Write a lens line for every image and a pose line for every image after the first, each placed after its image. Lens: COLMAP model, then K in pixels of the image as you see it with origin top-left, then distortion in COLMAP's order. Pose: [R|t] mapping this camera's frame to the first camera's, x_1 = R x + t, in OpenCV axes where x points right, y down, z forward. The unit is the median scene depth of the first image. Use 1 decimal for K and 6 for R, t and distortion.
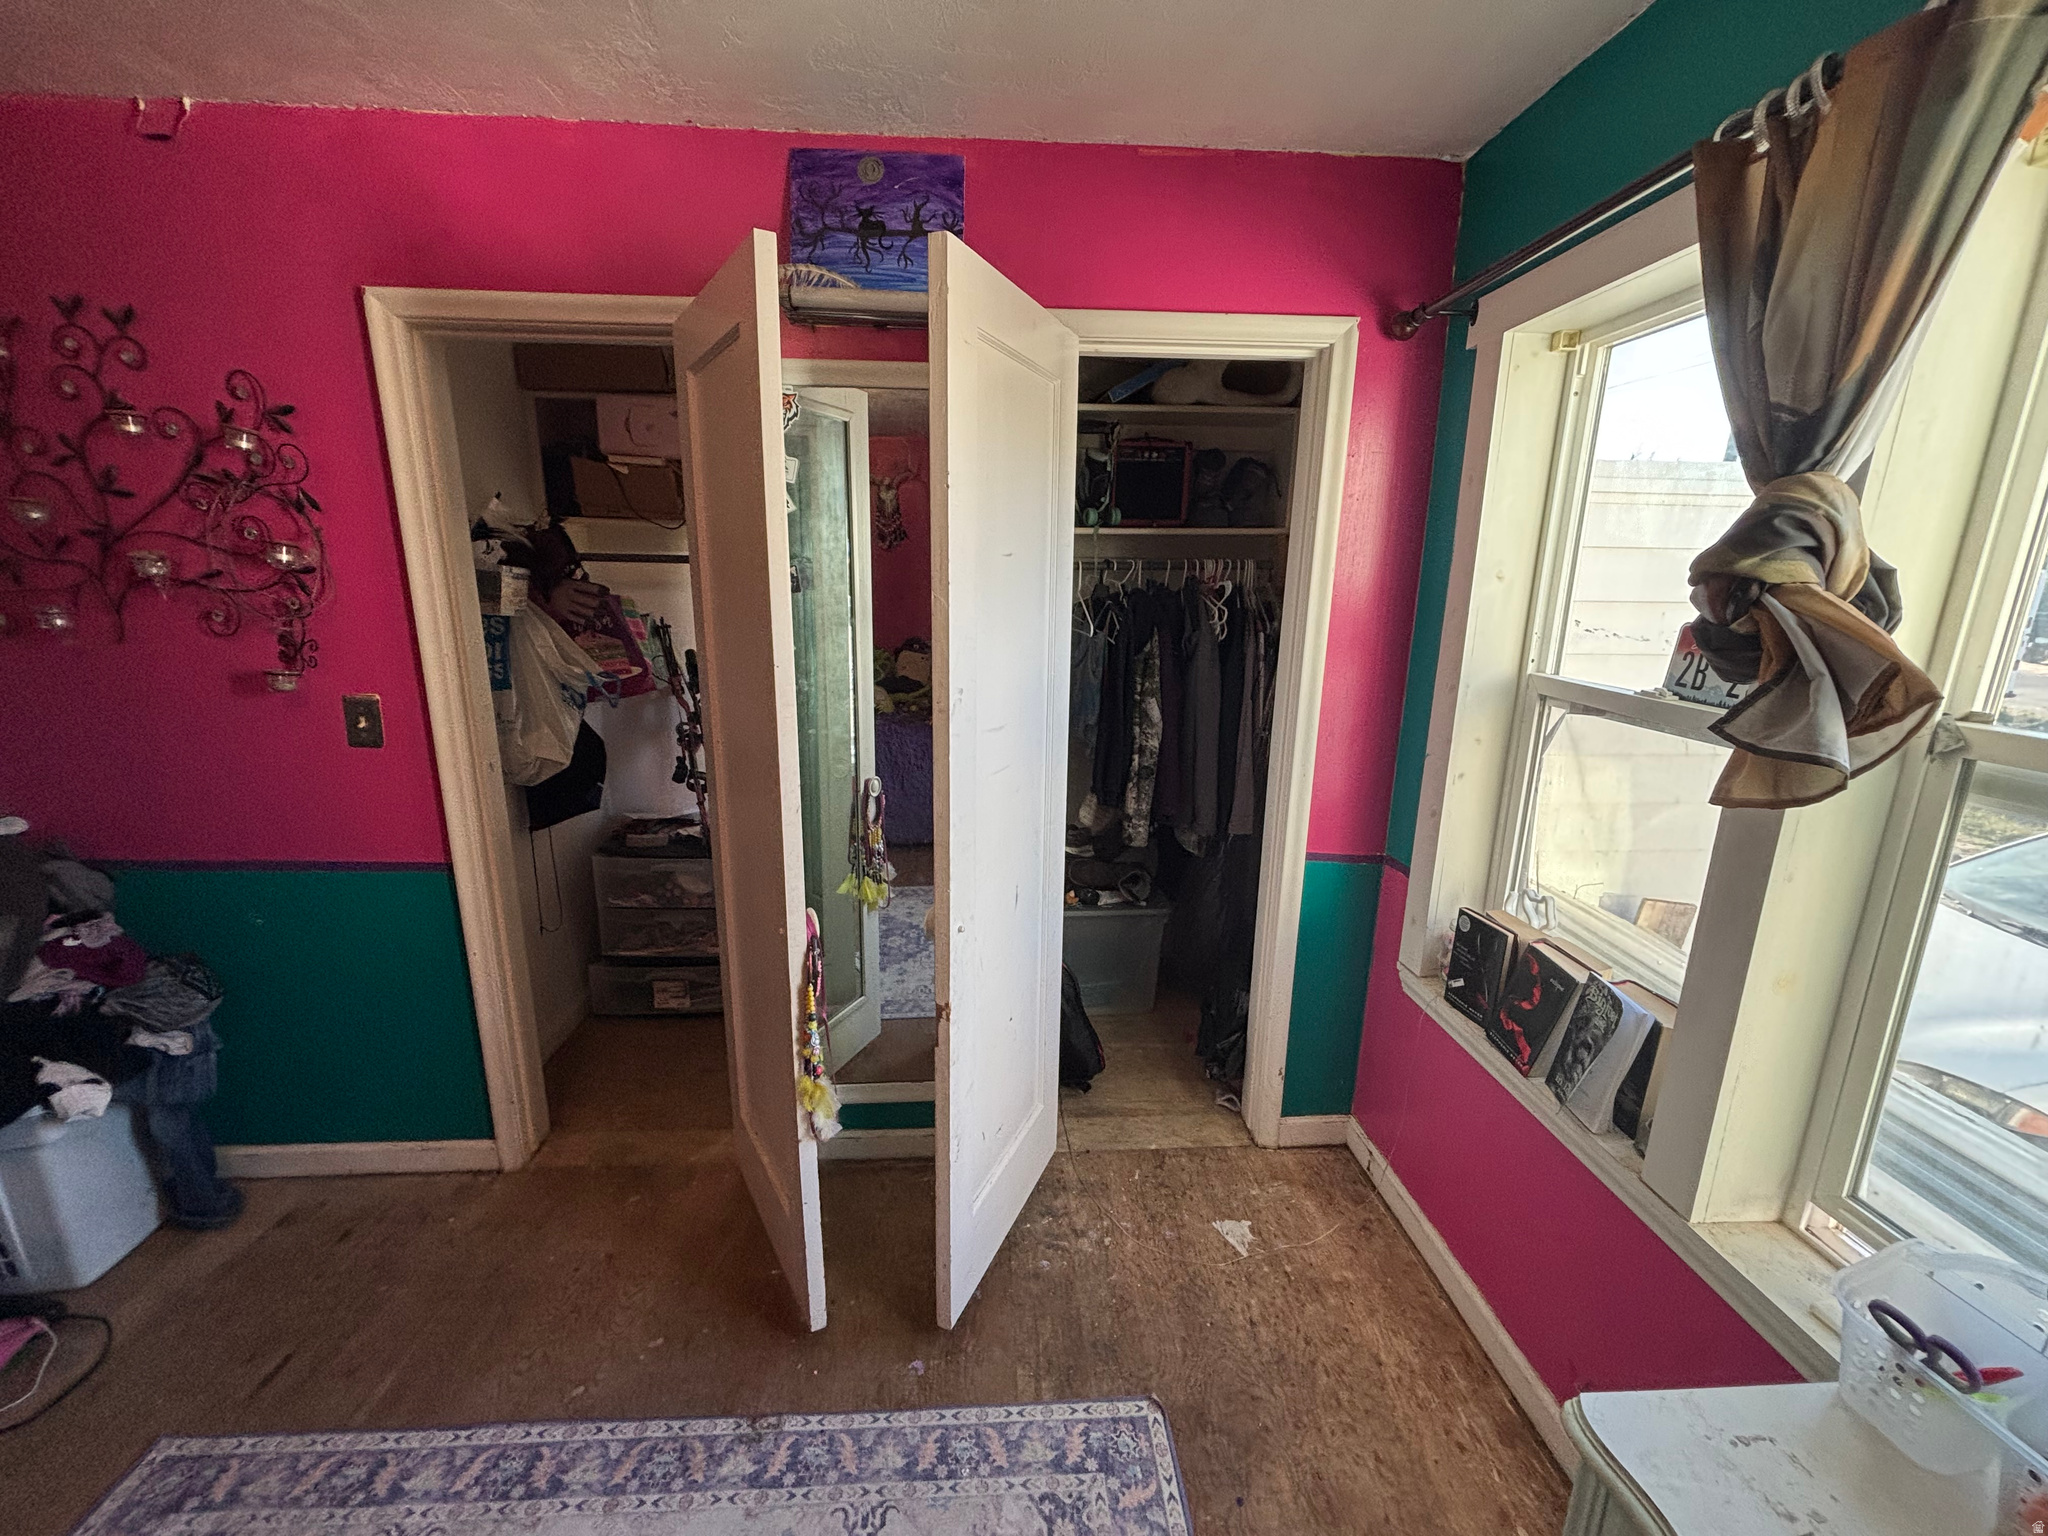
lens RADIAL K [[821.6, 0, 1024.5], [0, 821.6, 770.1], [0, 0, 1]] dist [-0.002606, -0.000354]
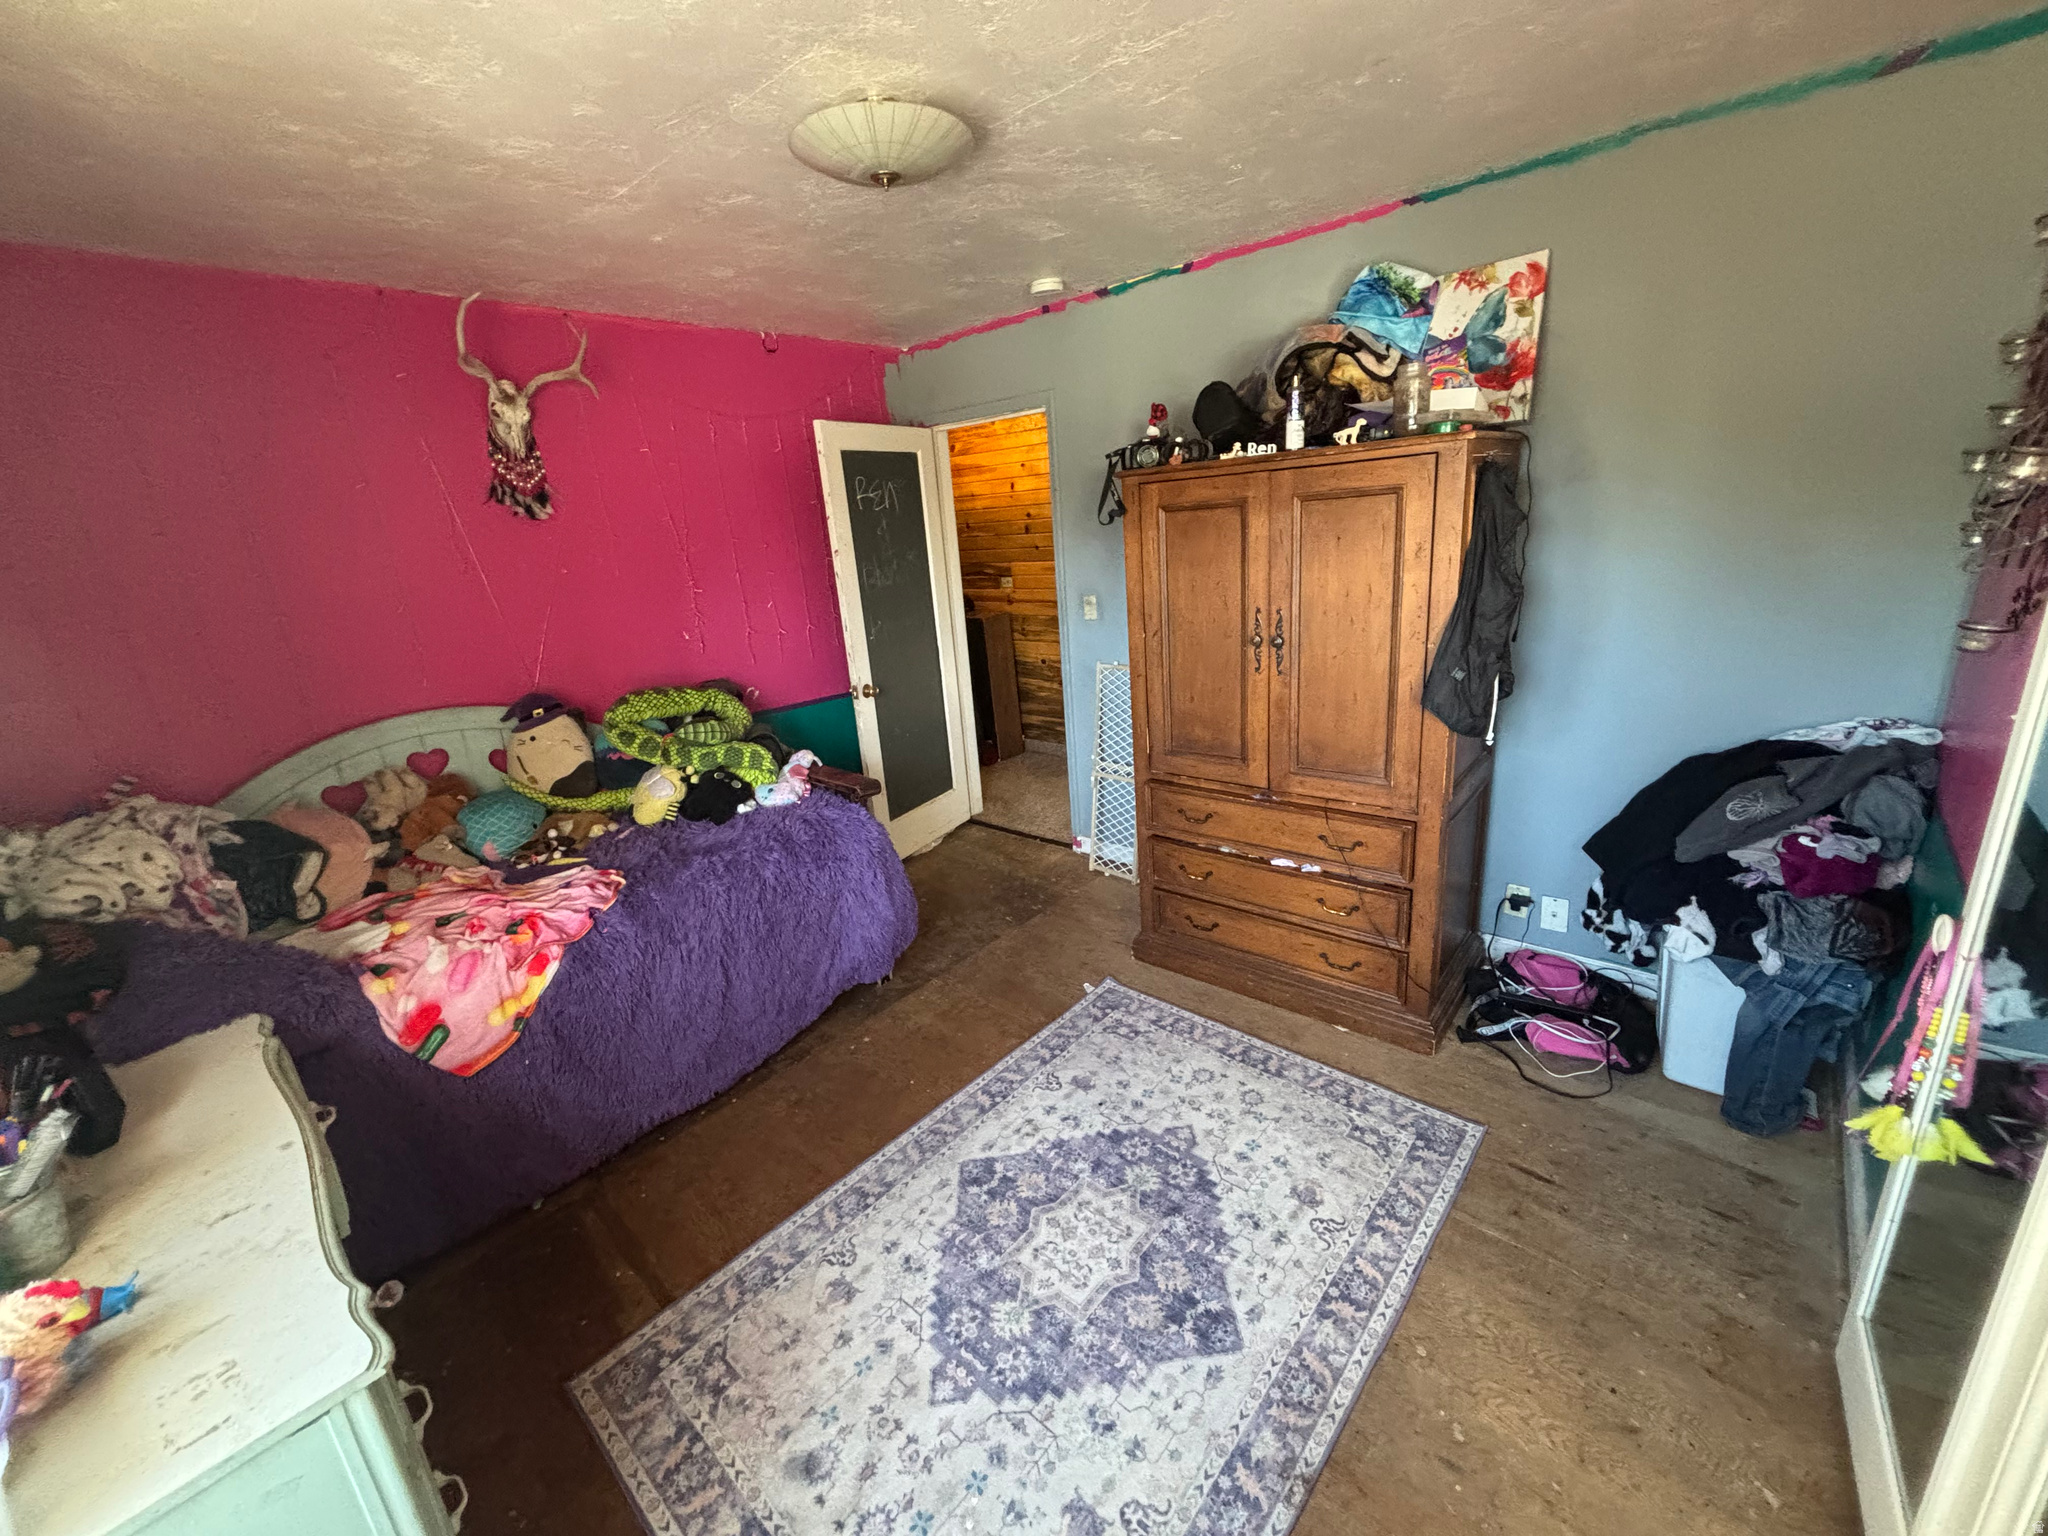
lens RADIAL K [[821.6, 0, 1027.3], [0, 821.6, 761.8], [0, 0, 1]] dist [-0.002606, -0.000354]
pose [[-0.706068, 0.246344, -0.663915, 0.312621], [-0.100801, 0.893032, 0.438557, -0.307451], [0.700933, 0.376574, -0.605710, 1.076146]]
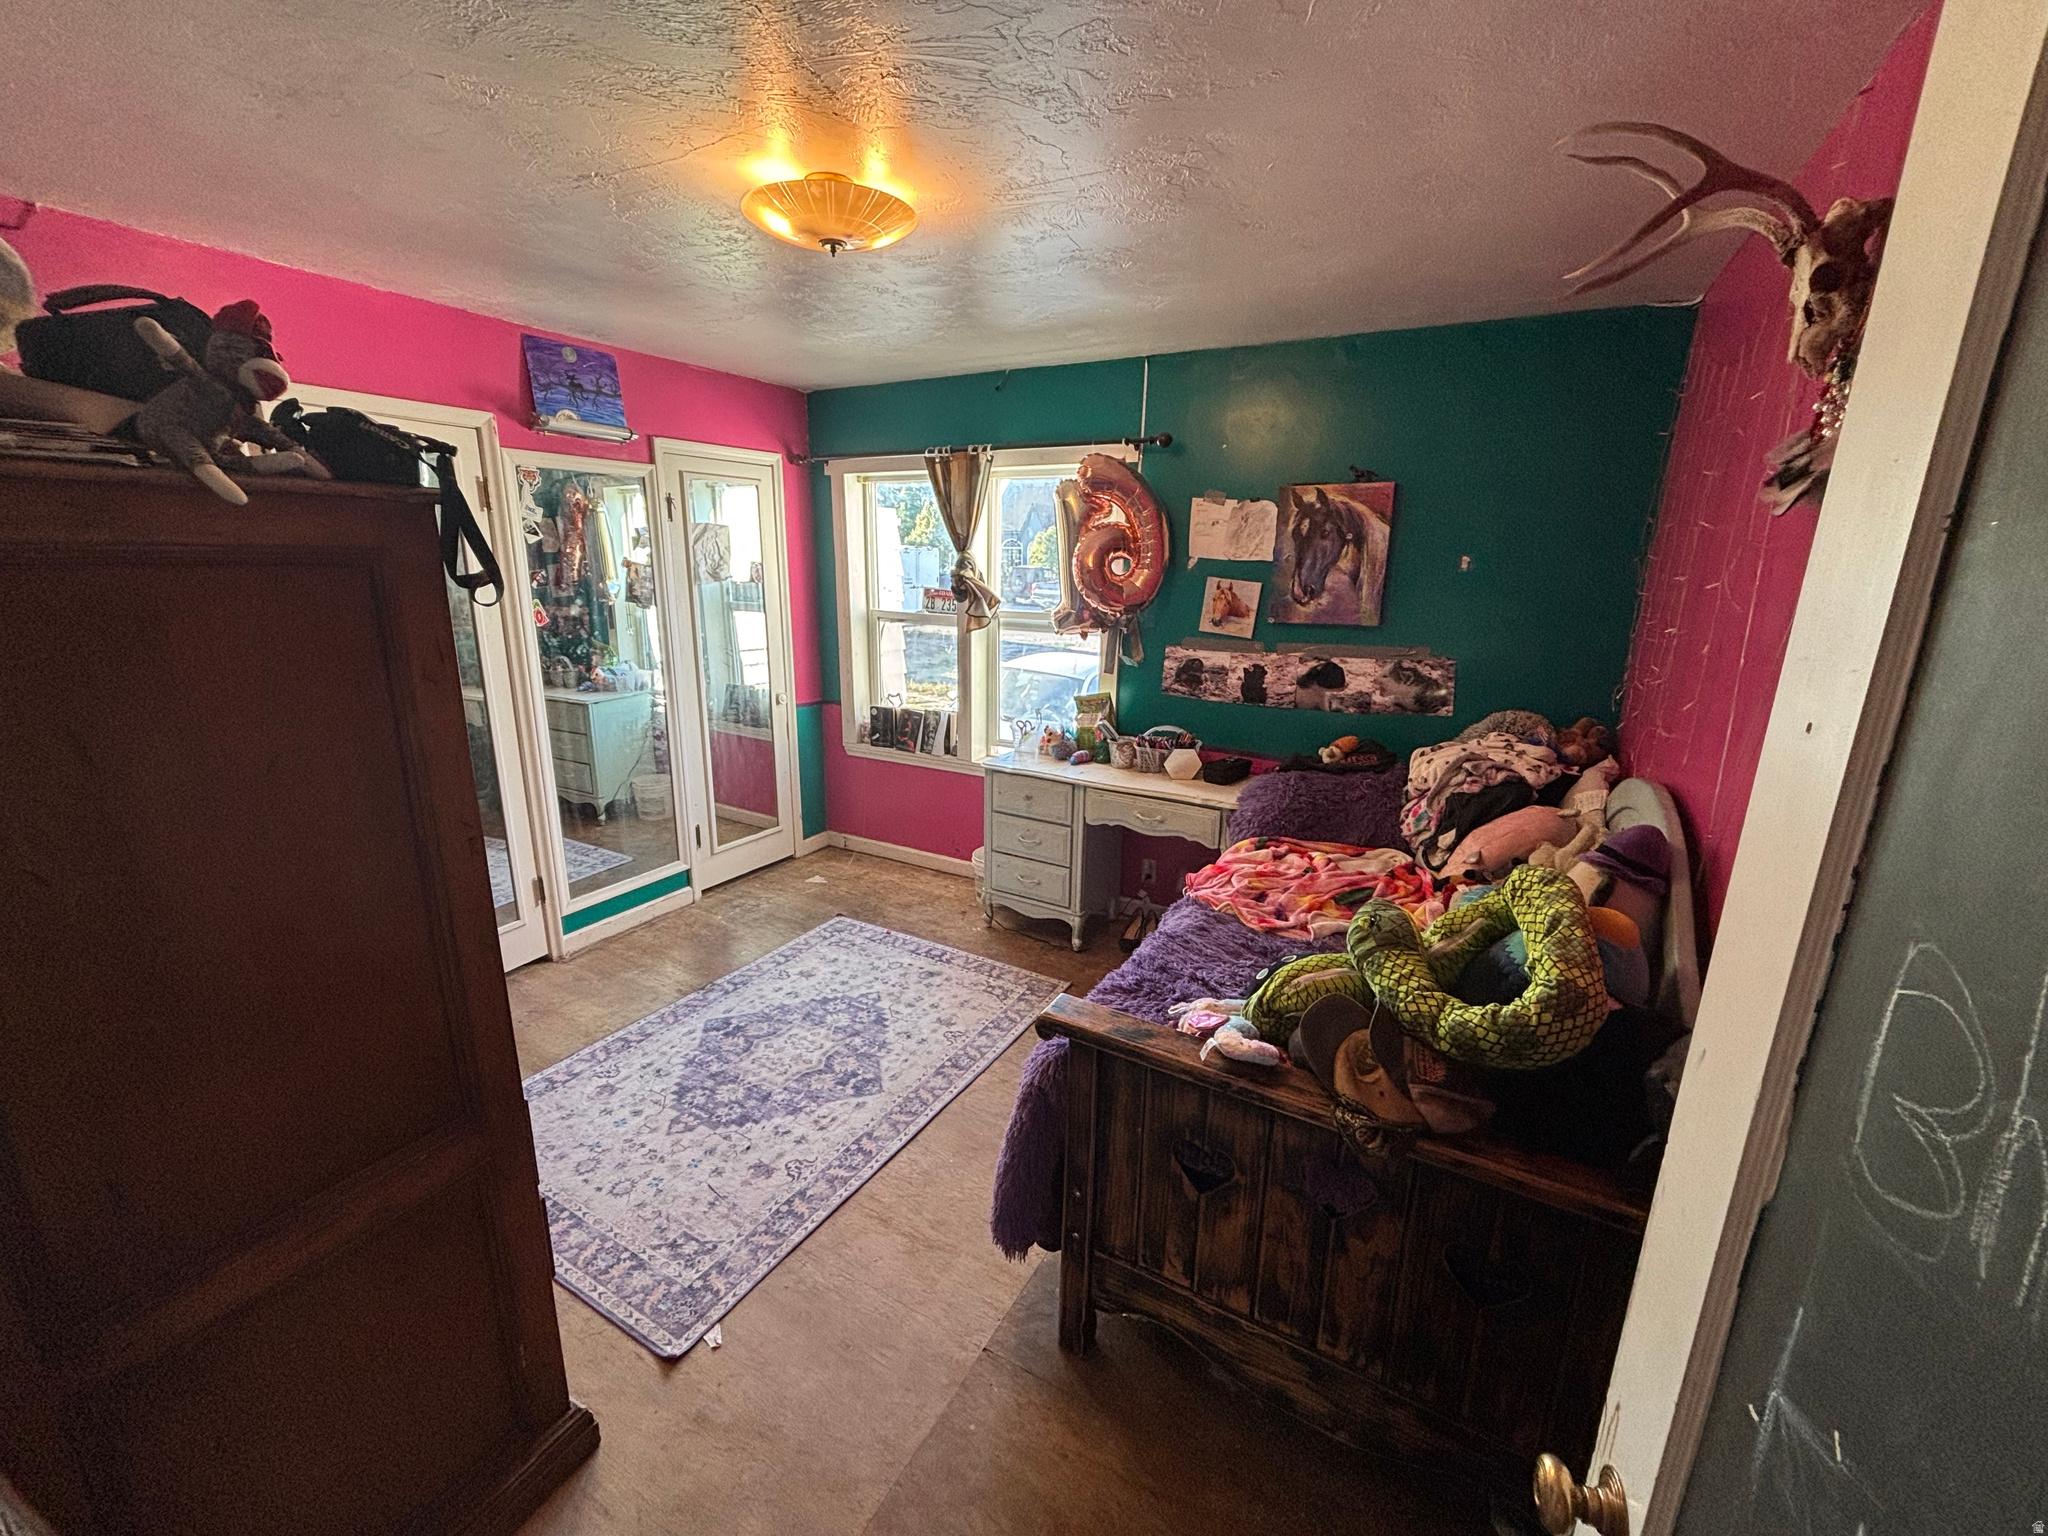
lens RADIAL K [[821.6, 0, 1033.6], [0, 821.6, 767.1], [0, 0, 1]] dist [-0.002606, -0.000354]
pose [[0.539134, -0.212035, 0.815092, -1.506842], [0.185066, 0.973962, 0.130953, 0.137463], [-0.821635, 0.080245, 0.564337, -0.932854]]
